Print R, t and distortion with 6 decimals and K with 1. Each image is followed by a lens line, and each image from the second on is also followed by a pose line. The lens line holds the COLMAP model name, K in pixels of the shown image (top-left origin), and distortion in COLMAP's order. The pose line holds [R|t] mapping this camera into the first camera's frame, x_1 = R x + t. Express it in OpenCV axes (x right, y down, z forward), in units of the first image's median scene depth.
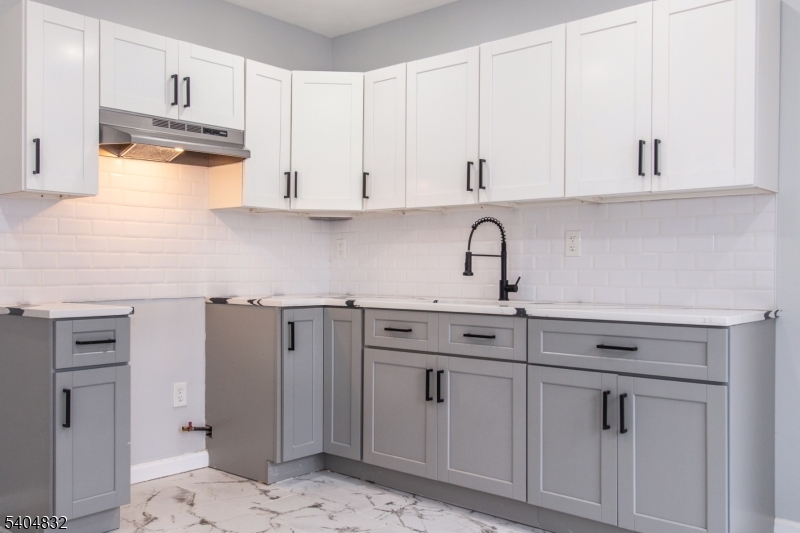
lens RADIAL K [[710.0, 0, 421.2], [0, 710.0, 270.7], [0, 0, 1]] dist [0.053031, -0.003565]
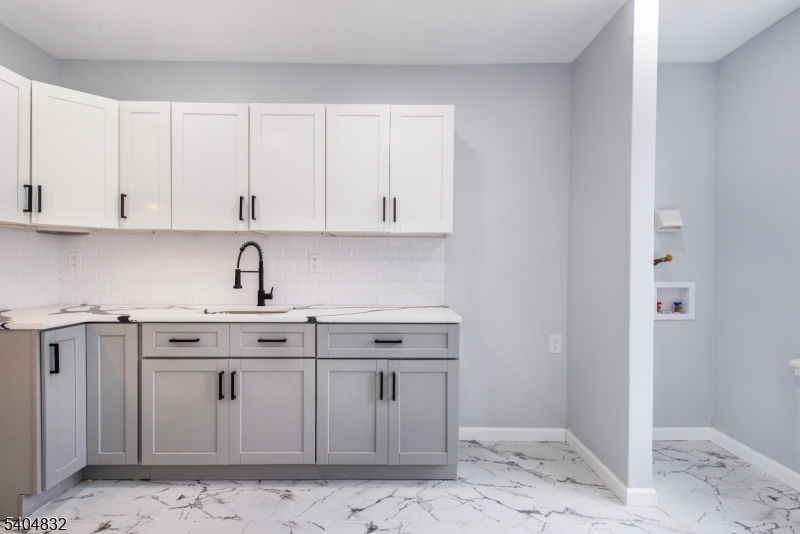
lens RADIAL K [[422.4, 0, 402.4], [0, 422.4, 271.5], [0, 0, 1]] dist [0.022101, -0.007569]
pose [[0.764529, -0.008848, 0.644529, -0.194170], [-0.002657, 0.999854, 0.016879, -0.036461], [-0.644584, -0.014617, 0.764394, 0.257659]]
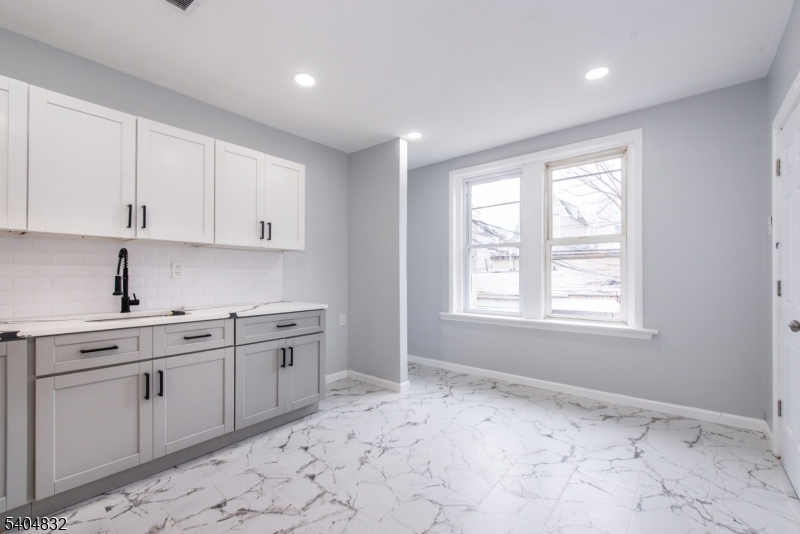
lens RADIAL K [[335.3, 0, 395.5], [0, 335.3, 272.0], [0, 0, 1]] dist [0.012093, -0.000623]
pose [[0.010591, 0.002333, 0.999941, -0.527477], [-0.003577, 0.999991, -0.002295, -0.034342], [-0.999938, -0.003552, 0.010599, 0.524521]]
